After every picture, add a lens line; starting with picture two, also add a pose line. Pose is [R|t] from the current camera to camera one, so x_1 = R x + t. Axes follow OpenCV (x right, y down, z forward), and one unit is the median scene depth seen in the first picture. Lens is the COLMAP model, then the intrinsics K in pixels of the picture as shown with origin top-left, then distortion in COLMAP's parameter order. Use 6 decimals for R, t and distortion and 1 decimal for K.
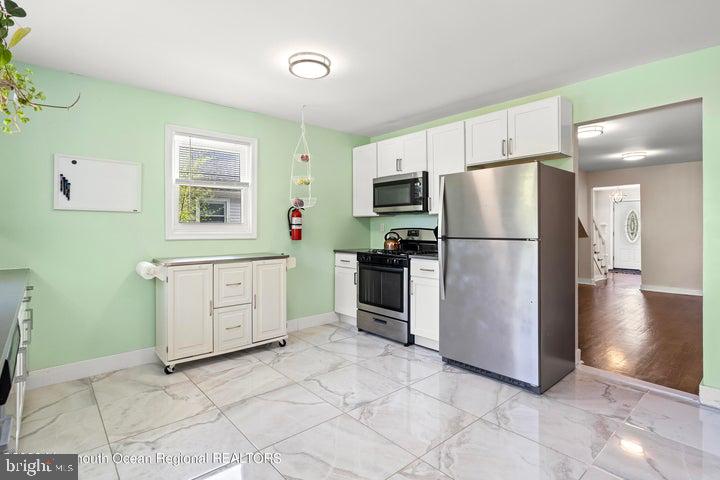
lens RADIAL K [[358.5, 0, 359.8], [0, 358.5, 235.1], [0, 0, 1]] dist [-0.000431, -0.000111]
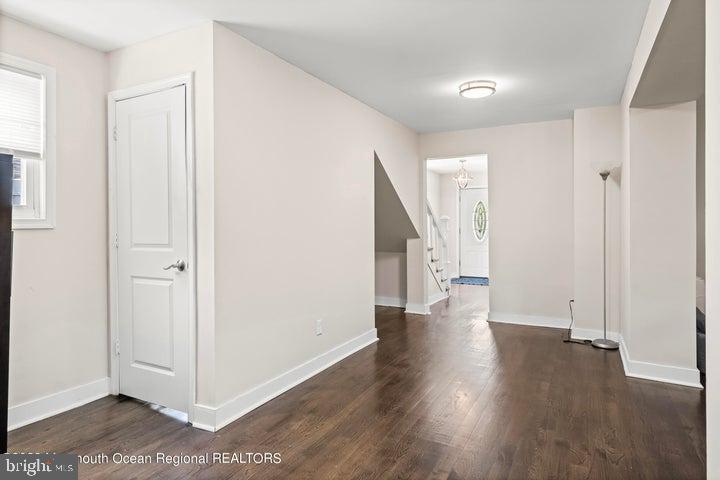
lens RADIAL K [[417.9, 0, 359.7], [0, 417.9, 237.2], [0, 0, 1]] dist [0.002400, 0.000247]
pose [[0.934181, -0.011656, 0.356609, 0.231484], [0.006965, 0.999872, 0.014435, -0.006006], [-0.356731, -0.011001, 0.934142, 0.294194]]
